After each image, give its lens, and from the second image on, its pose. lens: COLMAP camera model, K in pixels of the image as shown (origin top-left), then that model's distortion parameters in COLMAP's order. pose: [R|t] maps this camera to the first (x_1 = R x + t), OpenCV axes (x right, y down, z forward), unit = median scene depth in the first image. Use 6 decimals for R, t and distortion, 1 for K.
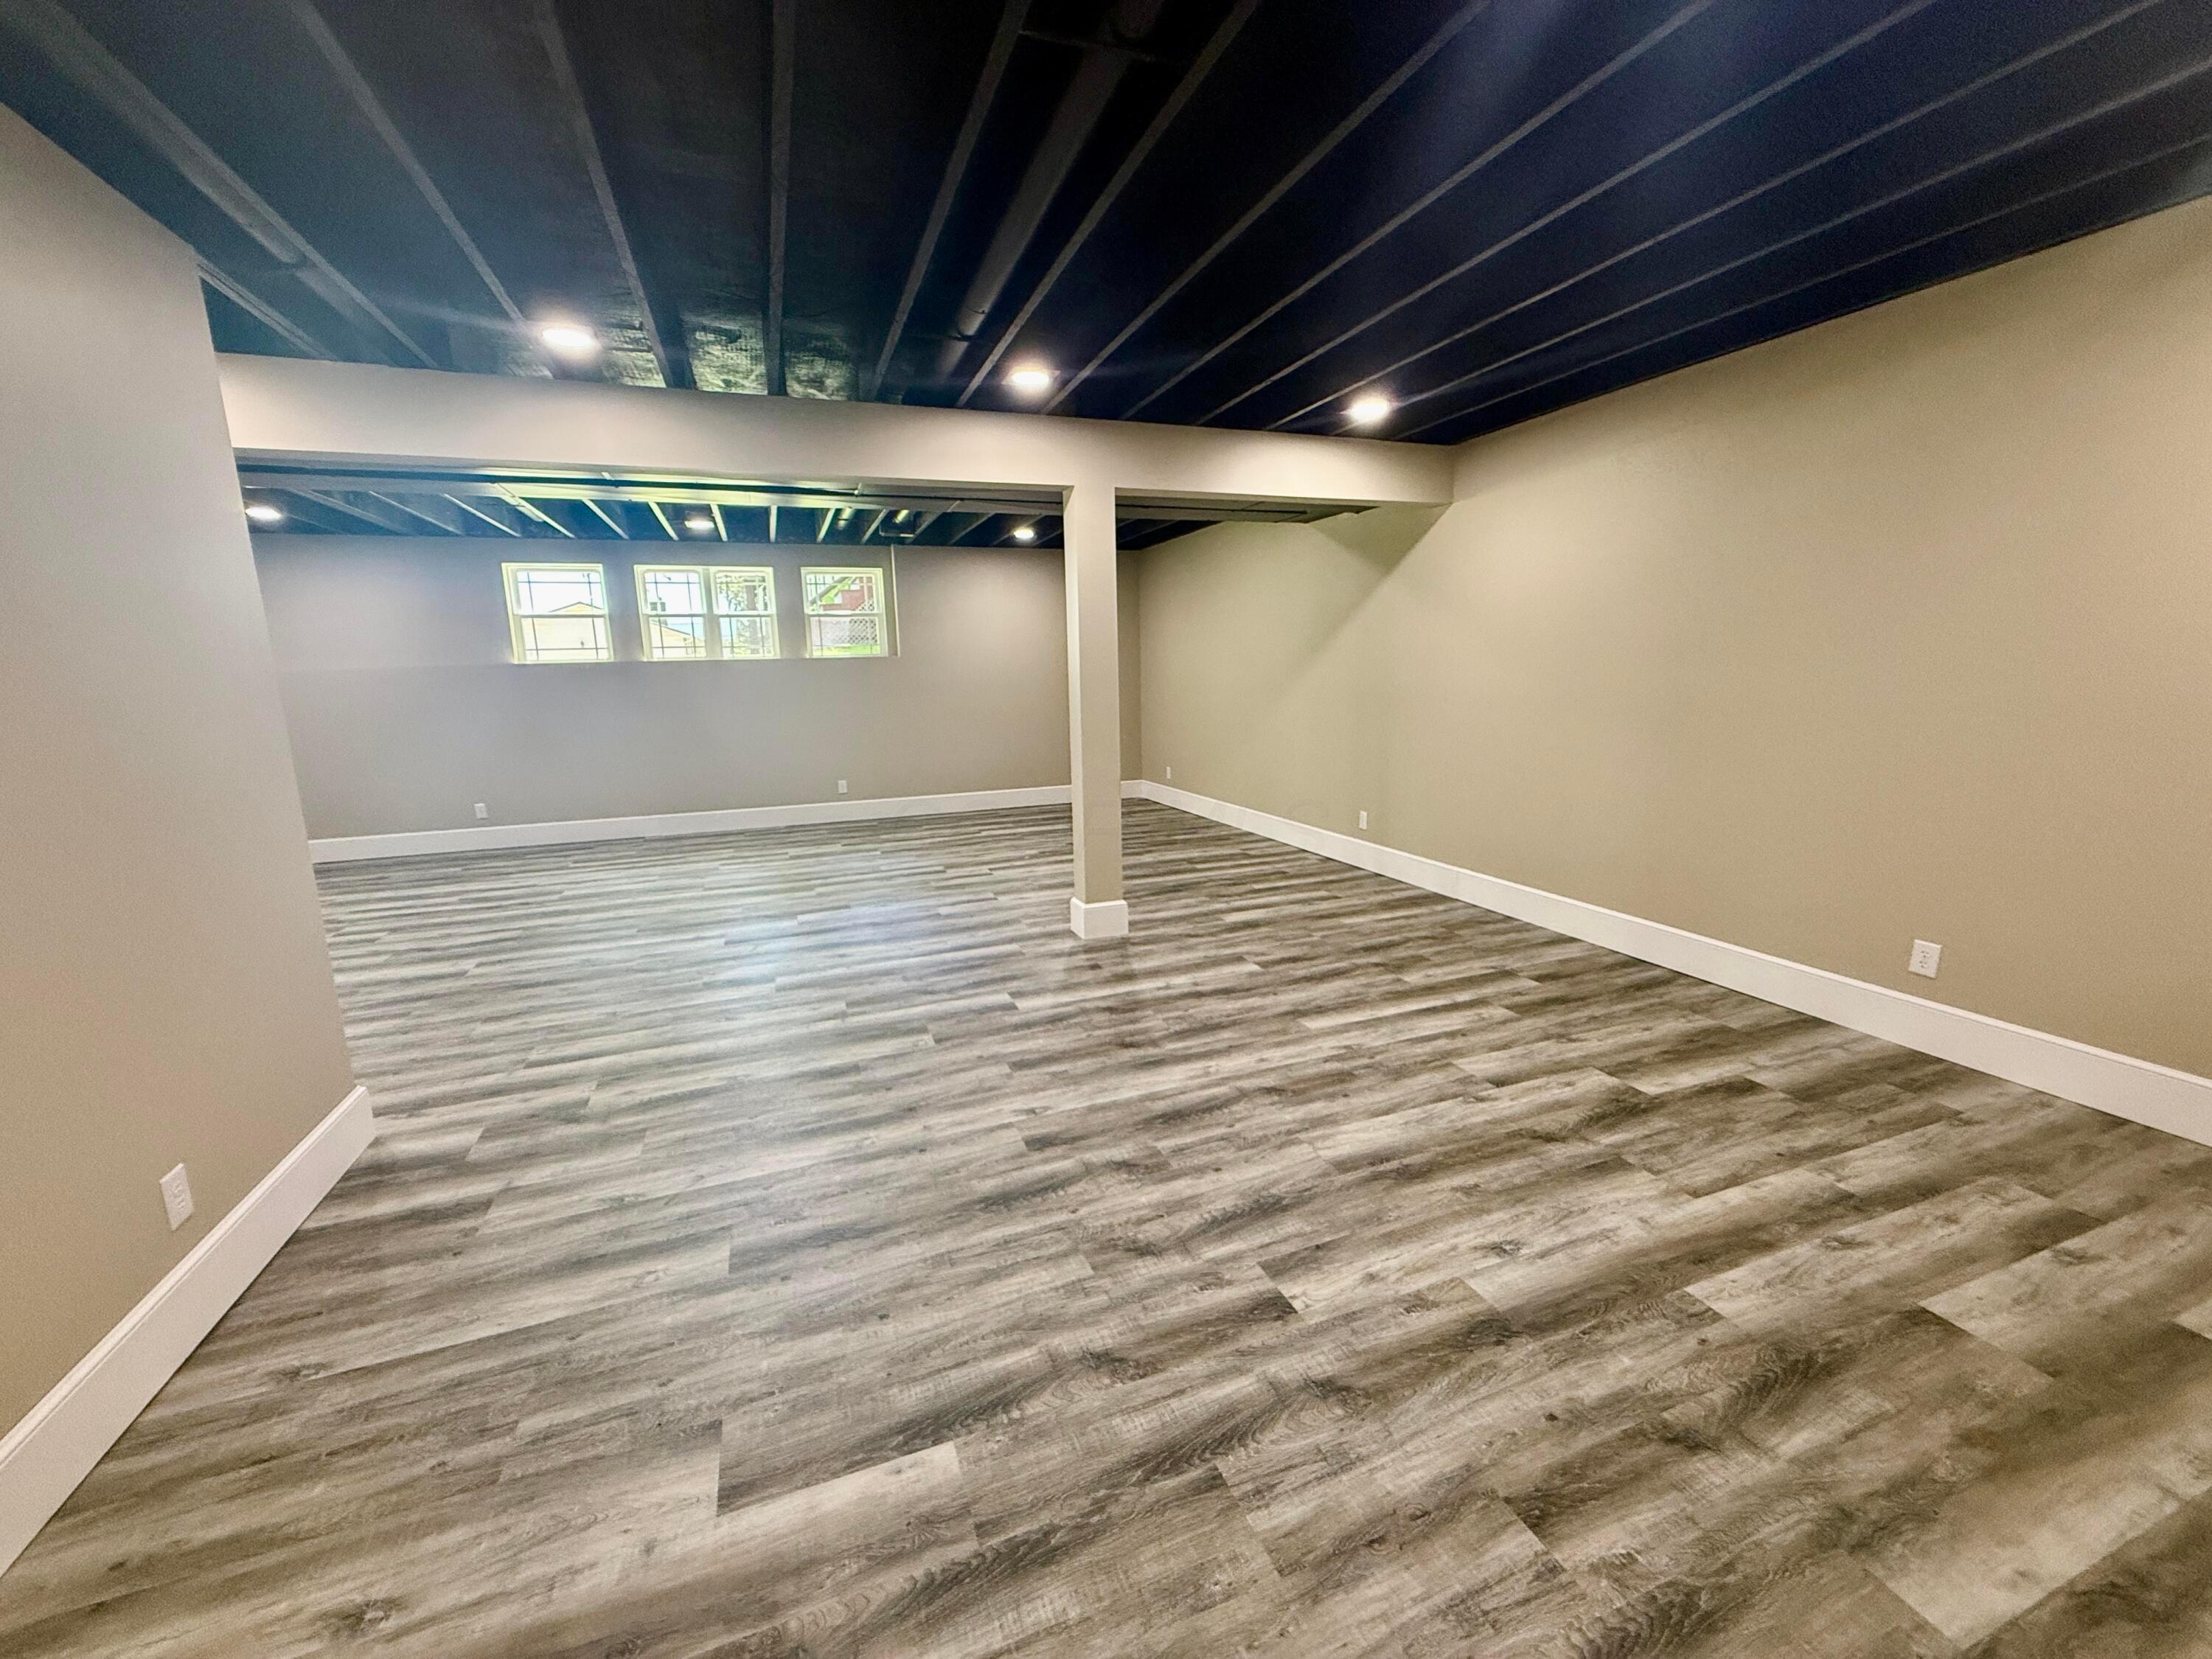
lens RADIAL K [[878.3, 0, 1106.0], [0, 878.3, 829.5], [0, 0, 1]] dist [0.001326, -0.000519]
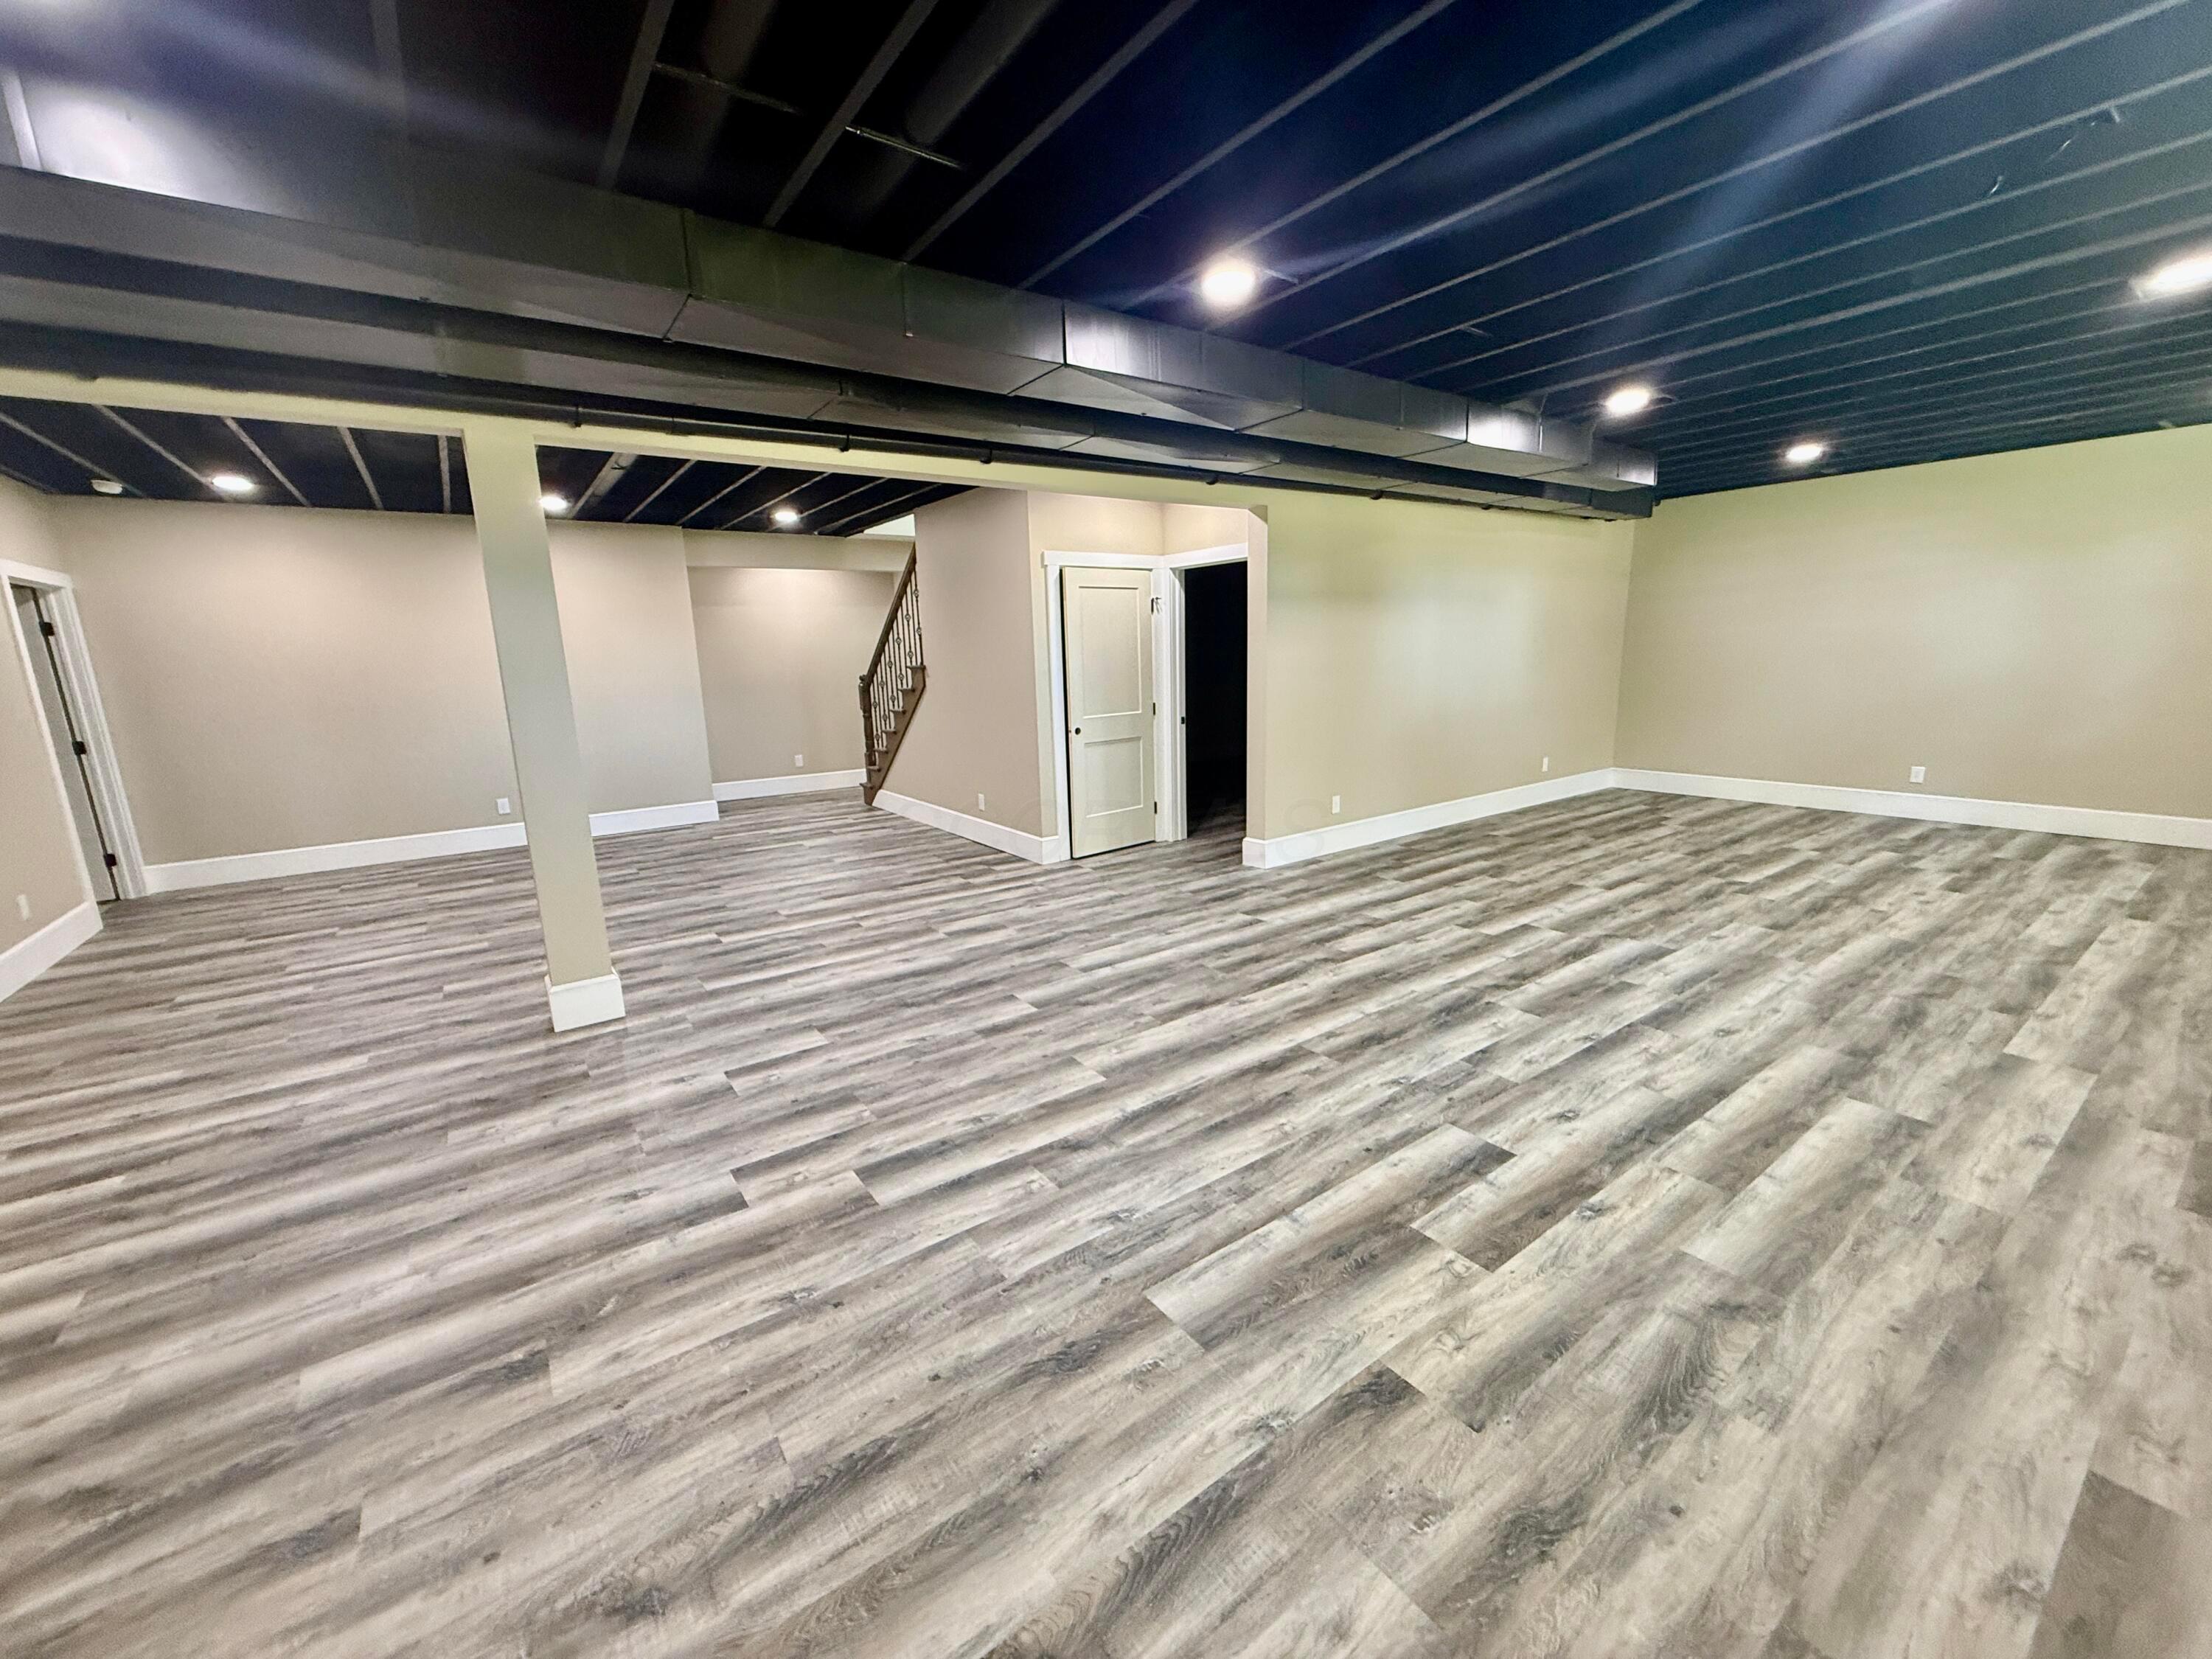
lens RADIAL K [[878.3, 0, 1106.0], [0, 878.3, 829.5], [0, 0, 1]] dist [0.001326, -0.000519]
pose [[-0.964908, 0.102396, -0.241800, -0.266227], [0.003634, 0.925955, 0.377617, -0.312953], [0.262562, 0.363487, -0.893834, 1.681821]]
